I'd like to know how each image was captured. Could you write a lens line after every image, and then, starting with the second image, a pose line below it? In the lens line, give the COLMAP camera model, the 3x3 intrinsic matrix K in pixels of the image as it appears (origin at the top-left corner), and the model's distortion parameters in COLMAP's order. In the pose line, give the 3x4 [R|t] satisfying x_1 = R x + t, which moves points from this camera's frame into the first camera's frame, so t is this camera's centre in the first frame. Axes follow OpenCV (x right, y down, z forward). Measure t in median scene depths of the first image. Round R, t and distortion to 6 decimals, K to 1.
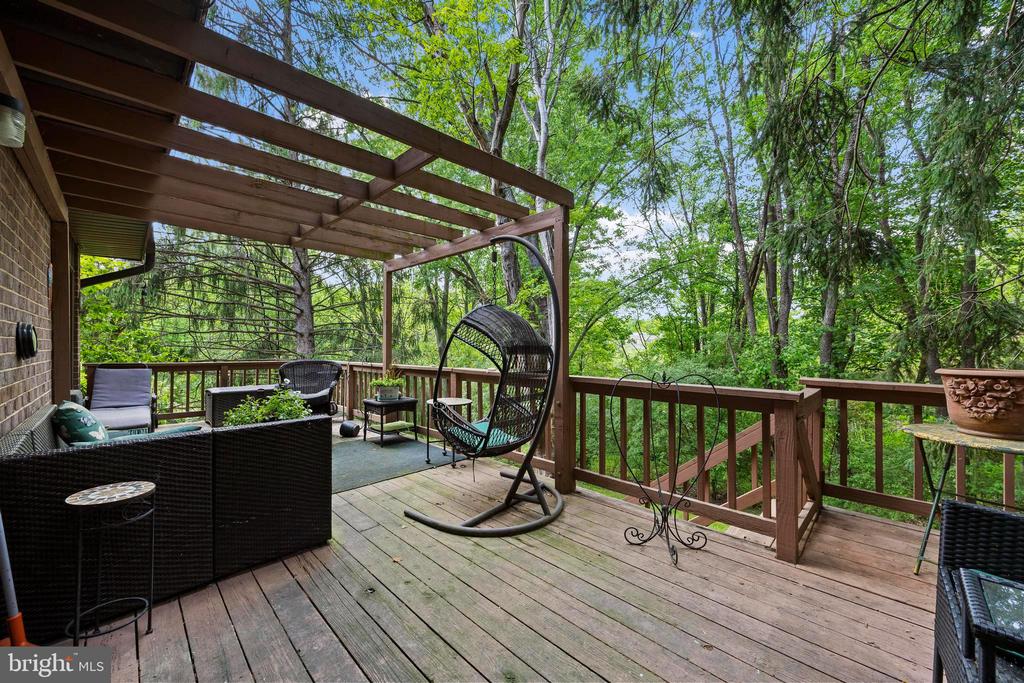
lens RADIAL K [[396.8, 0, 504.7], [0, 396.8, 345.4], [0, 0, 1]] dist [0.002344, 0.000622]
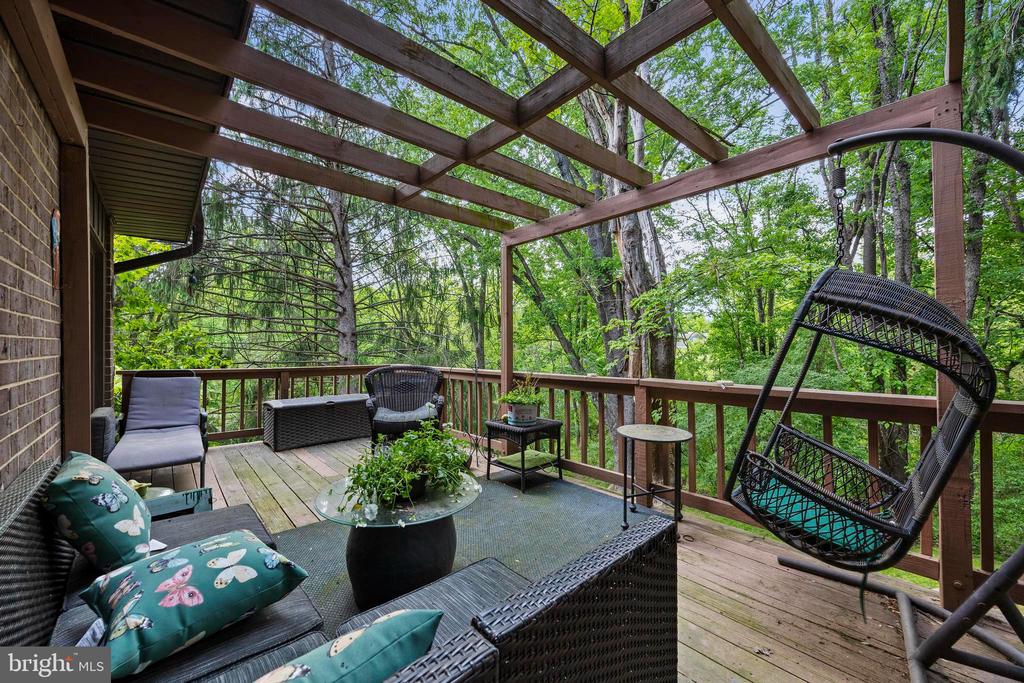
lens RADIAL K [[396.8, 0, 504.5], [0, 396.8, 342.5], [0, 0, 1]] dist [0.002344, 0.000622]
pose [[0.998774, -0.005290, -0.049222, -0.258127], [0.004975, 0.999966, -0.006519, -0.000975], [0.049255, 0.006266, 0.998767, 0.255172]]
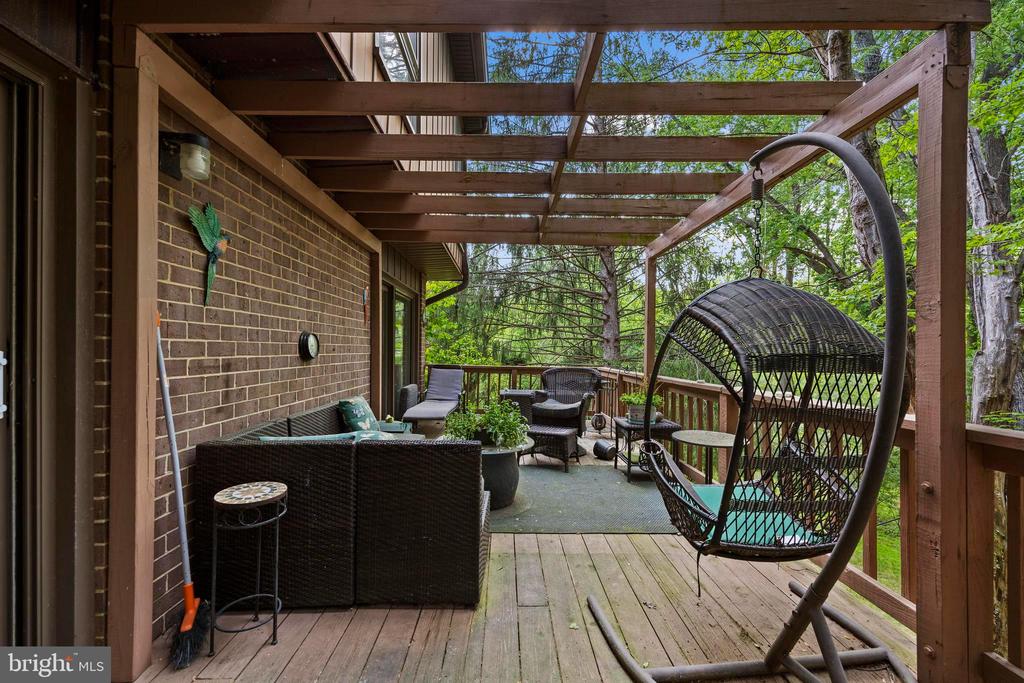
lens RADIAL K [[414.4, 0, 502.5], [0, 414.4, 348.1], [0, 0, 1]] dist [0.002917, 0.000586]
pose [[0.716633, -0.000747, -0.697450, 0.068470], [-0.004531, 0.999973, -0.005726, -0.000181], [0.697435, 0.007264, 0.716611, 0.201099]]
